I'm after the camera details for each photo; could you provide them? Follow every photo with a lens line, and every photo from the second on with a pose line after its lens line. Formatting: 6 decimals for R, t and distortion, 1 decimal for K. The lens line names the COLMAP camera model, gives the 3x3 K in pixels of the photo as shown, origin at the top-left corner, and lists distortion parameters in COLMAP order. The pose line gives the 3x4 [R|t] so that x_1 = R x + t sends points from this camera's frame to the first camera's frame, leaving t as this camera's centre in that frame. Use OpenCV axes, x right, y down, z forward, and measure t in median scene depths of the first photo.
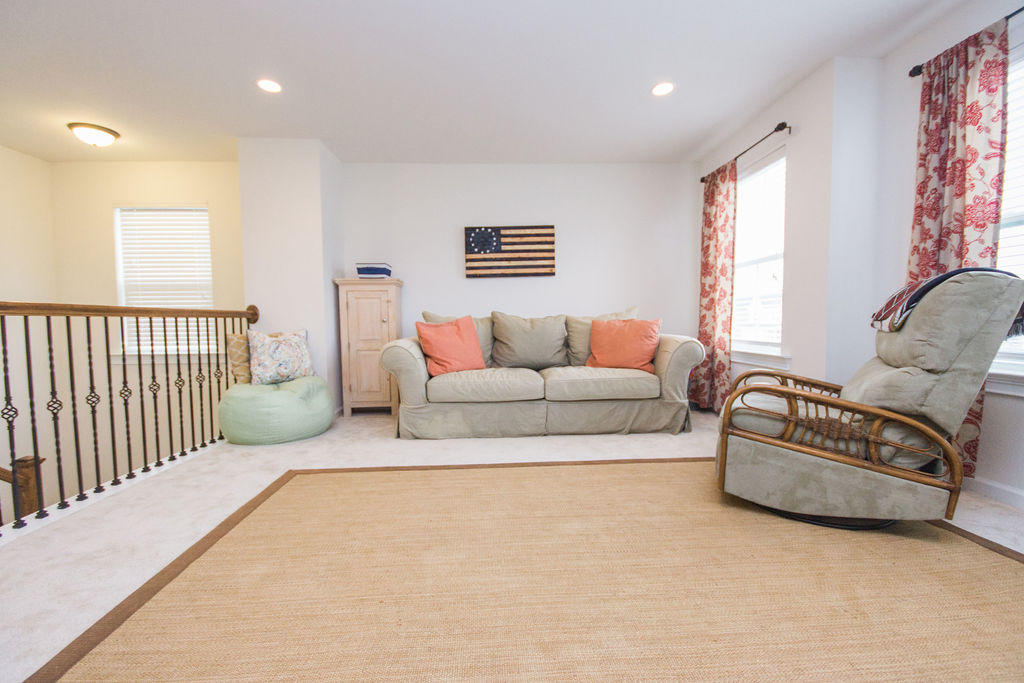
lens RADIAL K [[423.2, 0, 512.0], [0, 423.2, 341.5], [0, 0, 1]] dist [-0.007639, -0.000063]
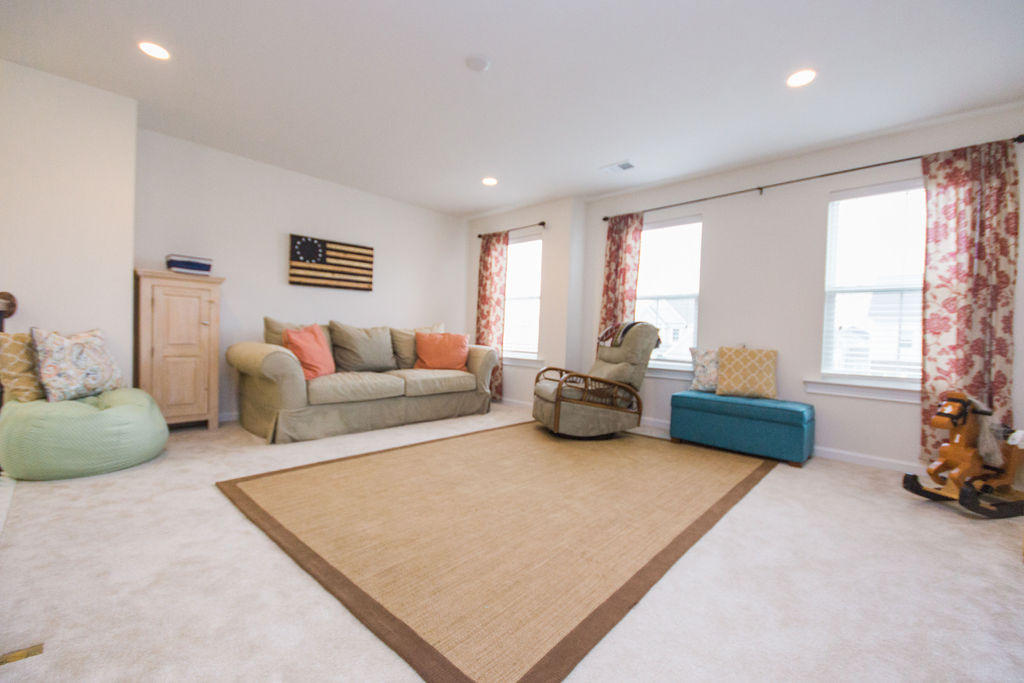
lens RADIAL K [[423.2, 0, 512.0], [0, 423.2, 341.5], [0, 0, 1]] dist [-0.007639, -0.000063]
pose [[0.714960, 0.025290, 0.698708, -0.536502], [-0.010920, 0.999628, -0.025009, 0.005258], [-0.699080, 0.010251, 0.714970, -0.101862]]
